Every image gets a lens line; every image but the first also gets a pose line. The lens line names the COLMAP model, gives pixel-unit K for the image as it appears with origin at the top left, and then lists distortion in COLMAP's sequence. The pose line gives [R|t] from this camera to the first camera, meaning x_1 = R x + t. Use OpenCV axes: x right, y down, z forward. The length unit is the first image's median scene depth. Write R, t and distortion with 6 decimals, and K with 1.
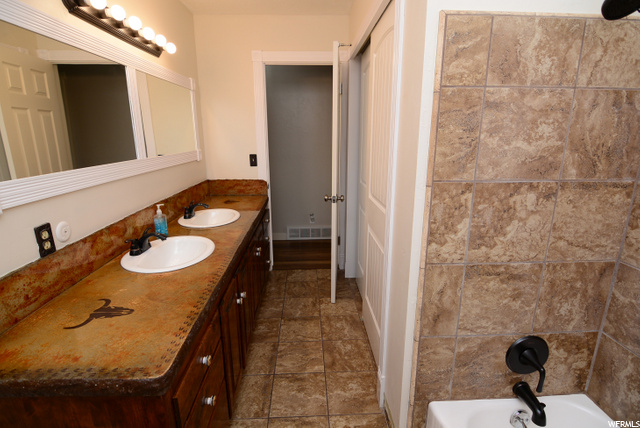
lens RADIAL K [[317.4, 0, 319.1], [0, 317.4, 213.7], [0, 0, 1]] dist [-0.019668, -0.002366]
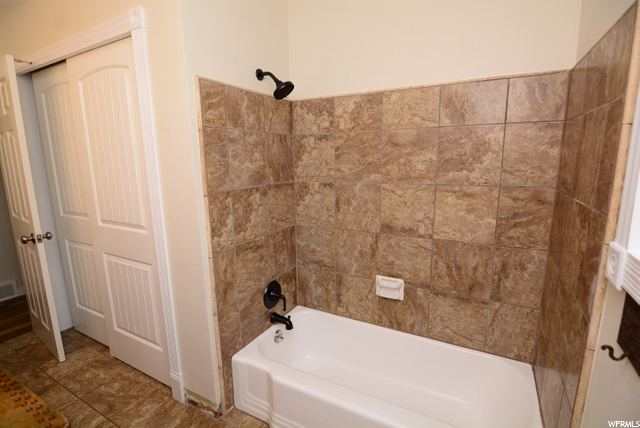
lens RADIAL K [[317.4, 0, 317.0], [0, 317.4, 215.1], [0, 0, 1]] dist [-0.019668, -0.002366]
pose [[0.507786, -0.158790, 0.846723, -0.565417], [0.219780, 0.974221, 0.050896, 0.027841], [-0.832977, 0.160249, 0.529594, -0.117855]]
